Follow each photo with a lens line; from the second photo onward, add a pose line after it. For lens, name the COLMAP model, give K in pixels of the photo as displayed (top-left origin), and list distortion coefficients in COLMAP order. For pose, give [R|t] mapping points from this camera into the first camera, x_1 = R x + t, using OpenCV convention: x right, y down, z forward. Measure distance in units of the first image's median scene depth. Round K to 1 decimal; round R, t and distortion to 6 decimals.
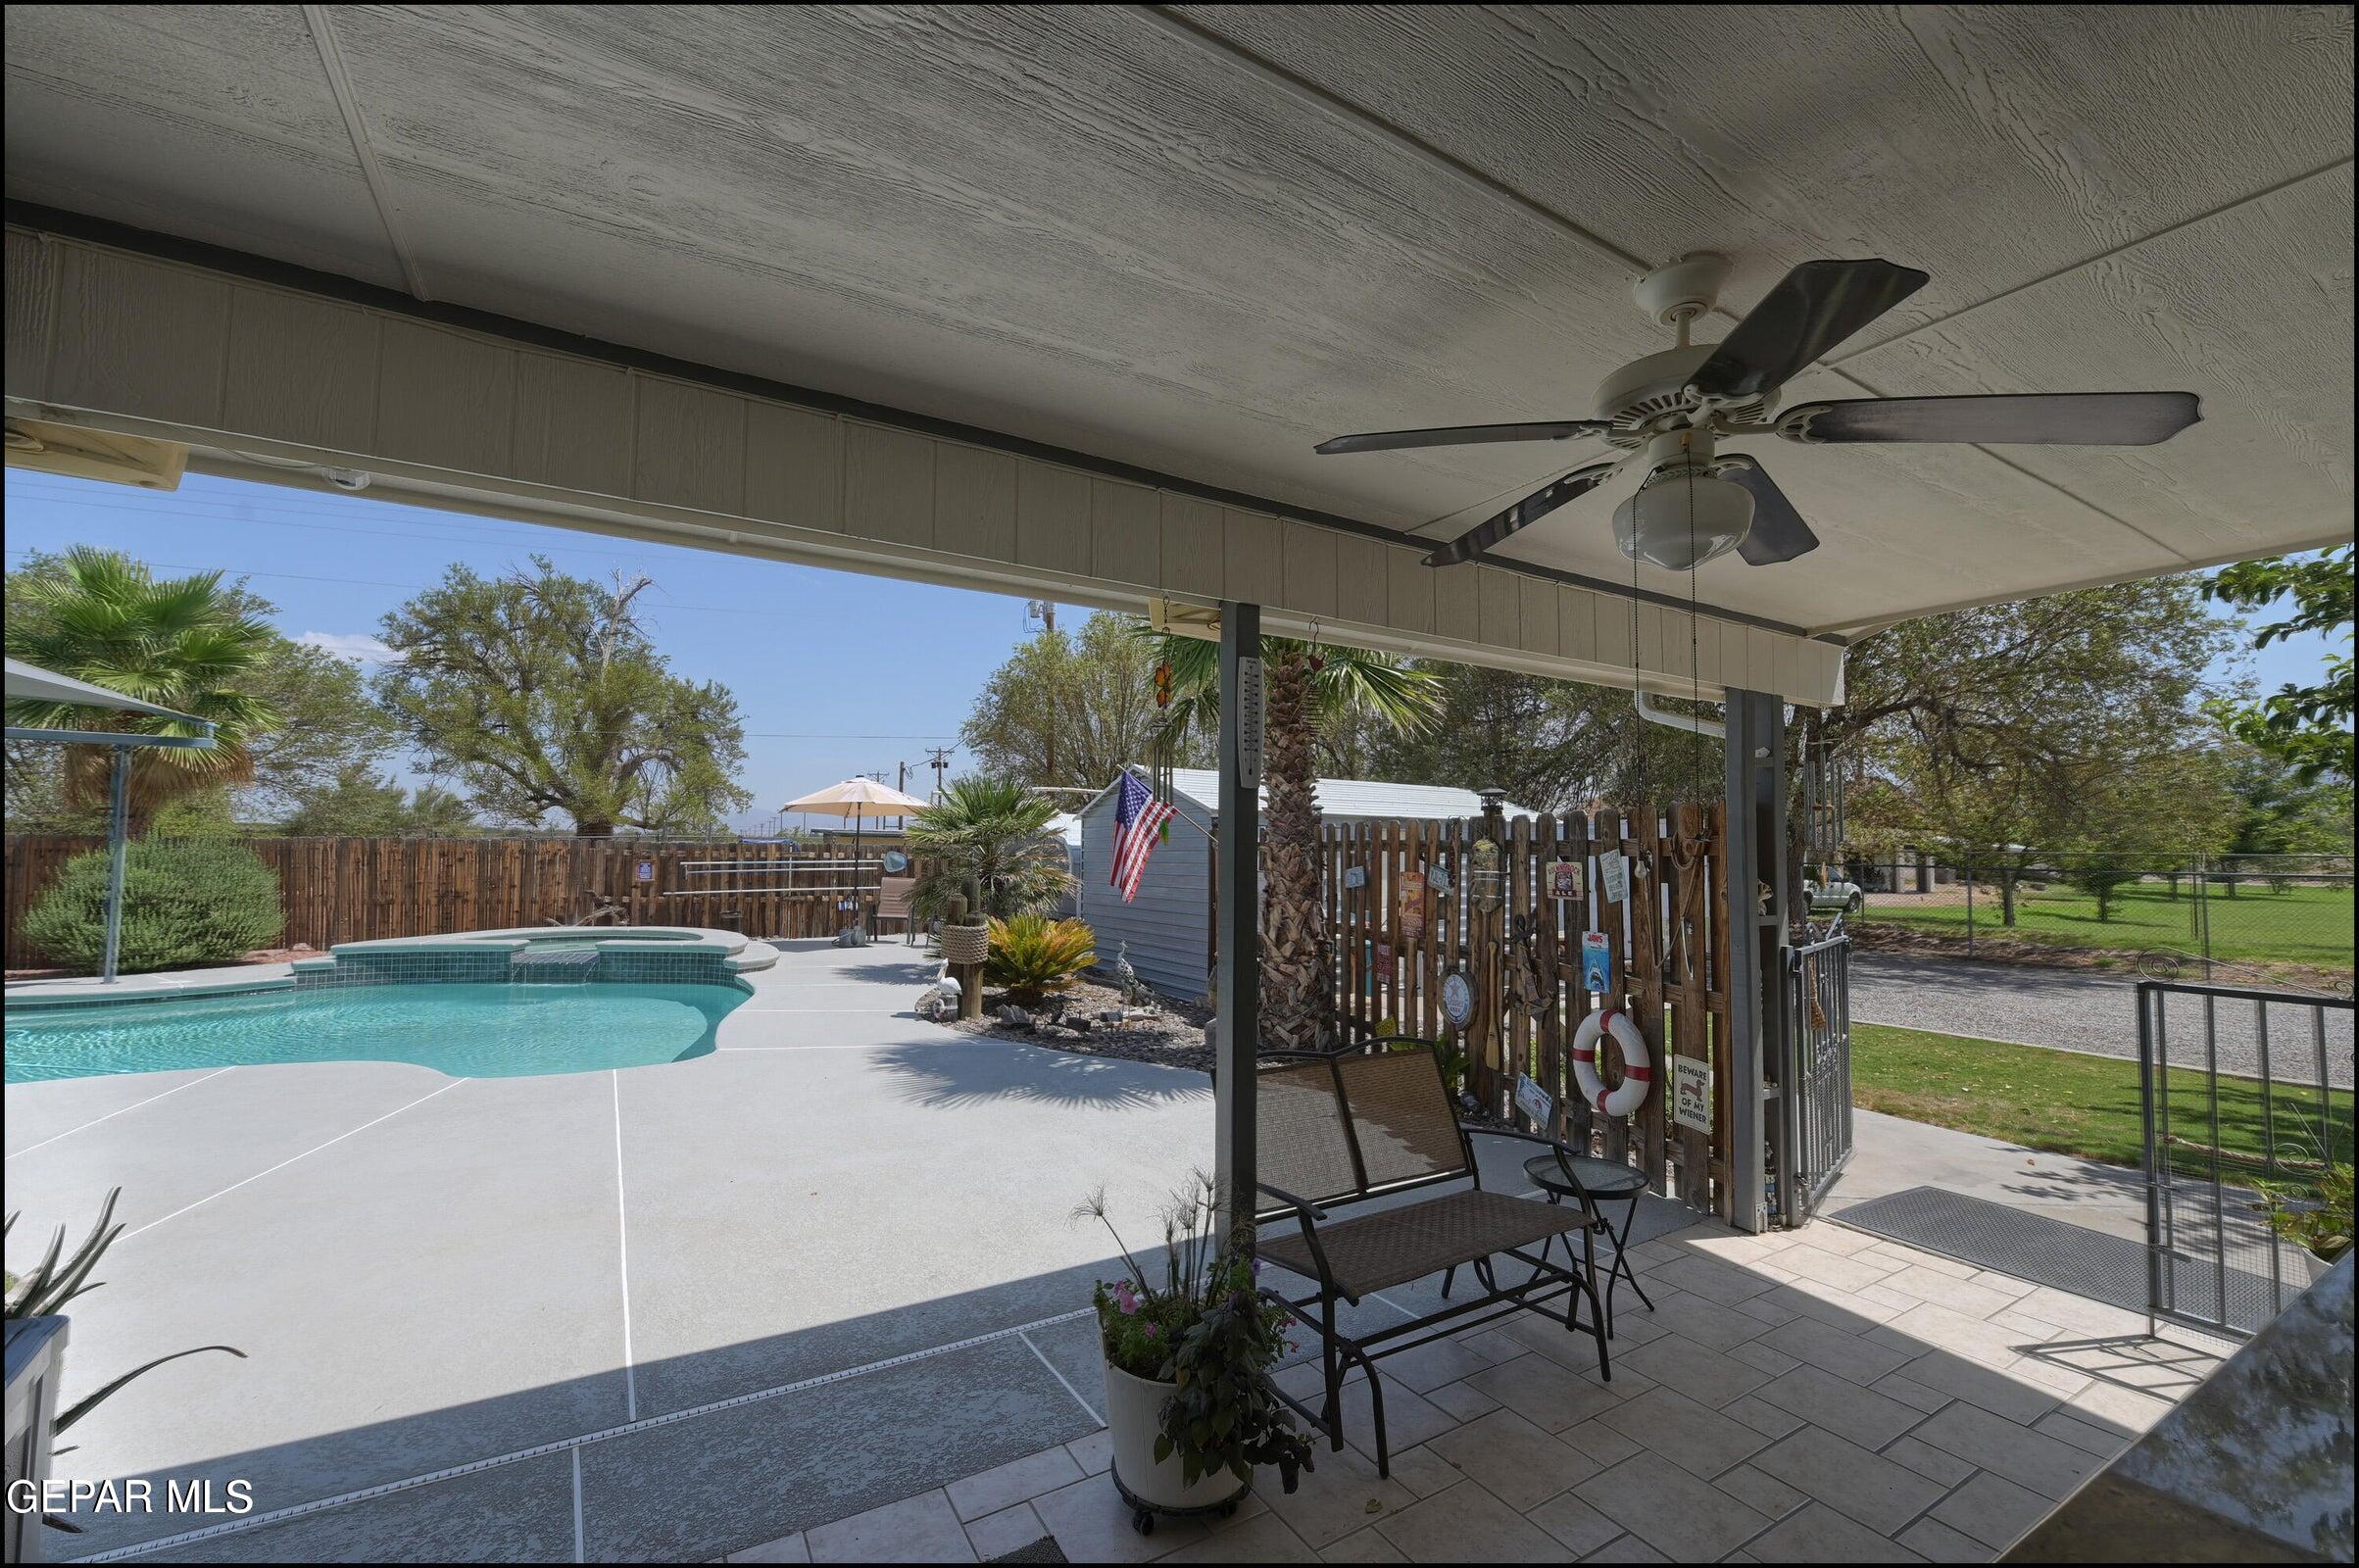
lens RADIAL K [[936.2, 0, 1181.5], [0, 936.2, 793.9], [0, 0, 1]] dist [-0.013721, -0.000041]
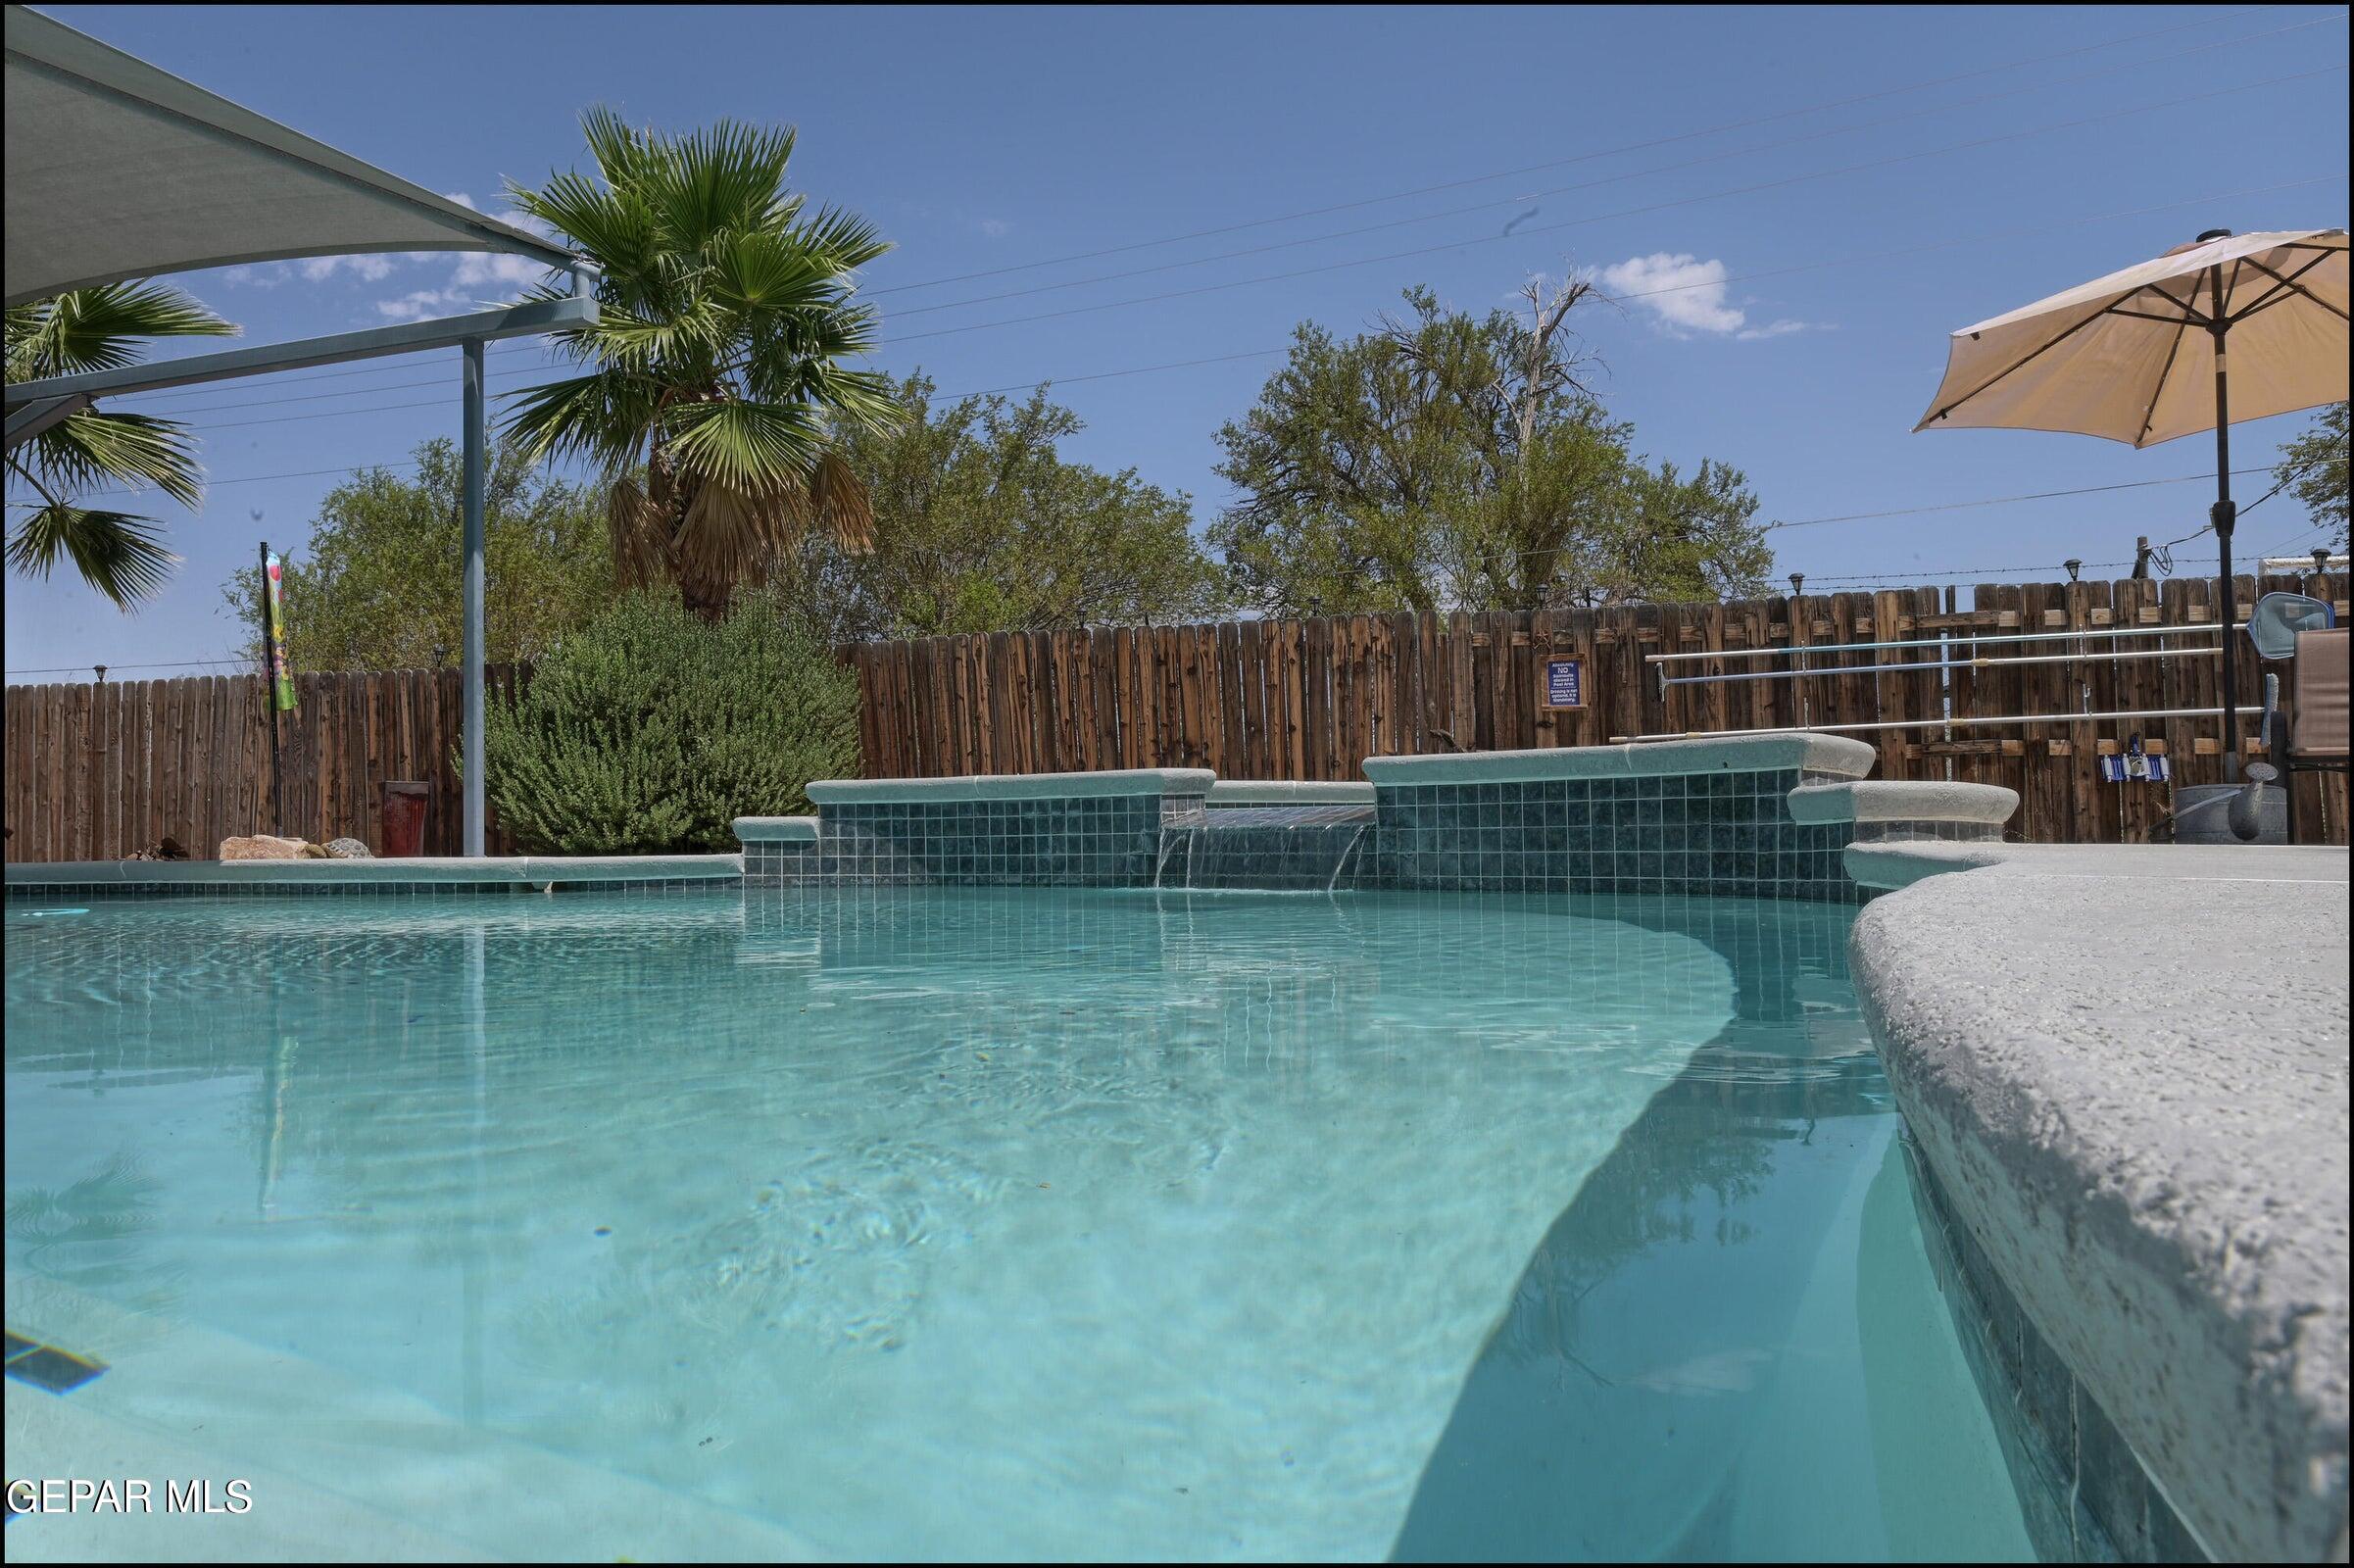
lens RADIAL K [[1566.0, 0, 1183.5], [0, 1566.0, 786.9], [0, 0, 1]] dist [-0.001149, 0.000701]
pose [[0.694957, -0.046629, -0.717538, -0.211345], [0.064780, 0.997897, -0.002106, 0.113271], [0.716127, -0.045018, 0.696516, 0.414585]]
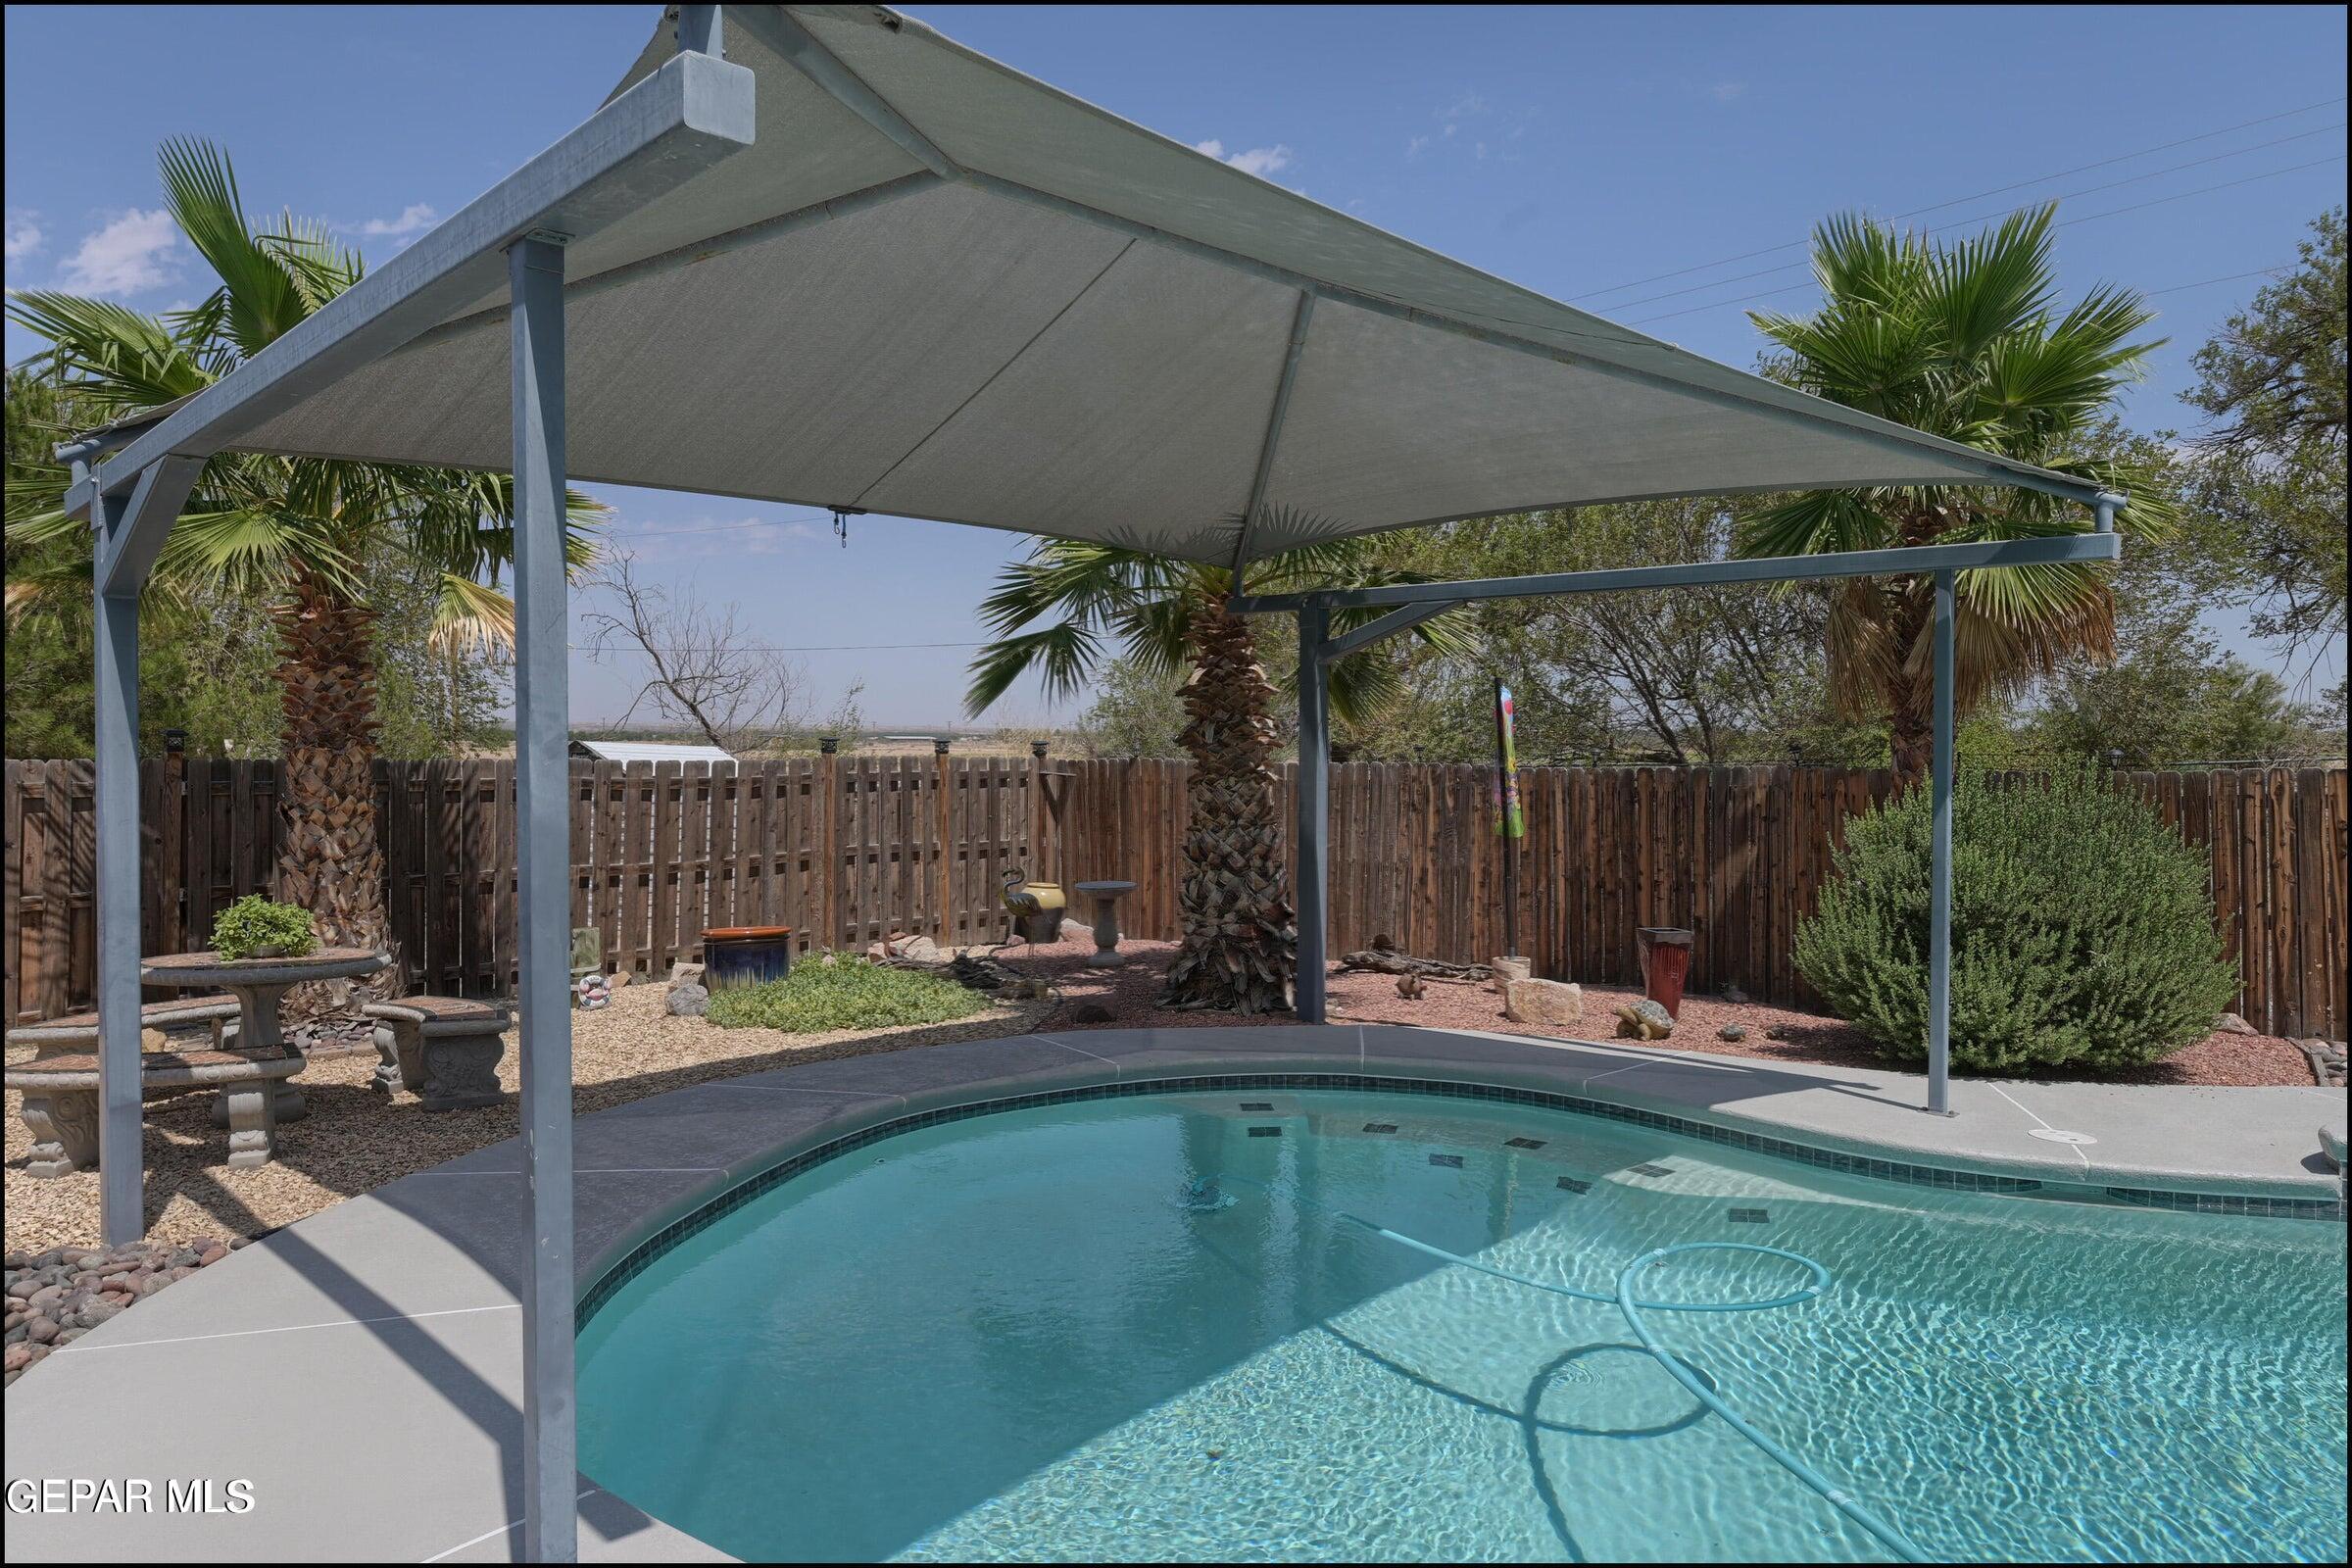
lens RADIAL K [[1564.7, 0, 1182.5], [0, 1564.7, 786.9], [0, 0, 1]] dist [-0.001149, 0.000701]
pose [[0.312051, 0.014857, -0.949949, -0.328826], [0.054544, 0.997948, 0.033525, 0.002288], [0.948498, -0.062276, 0.310600, 0.249244]]
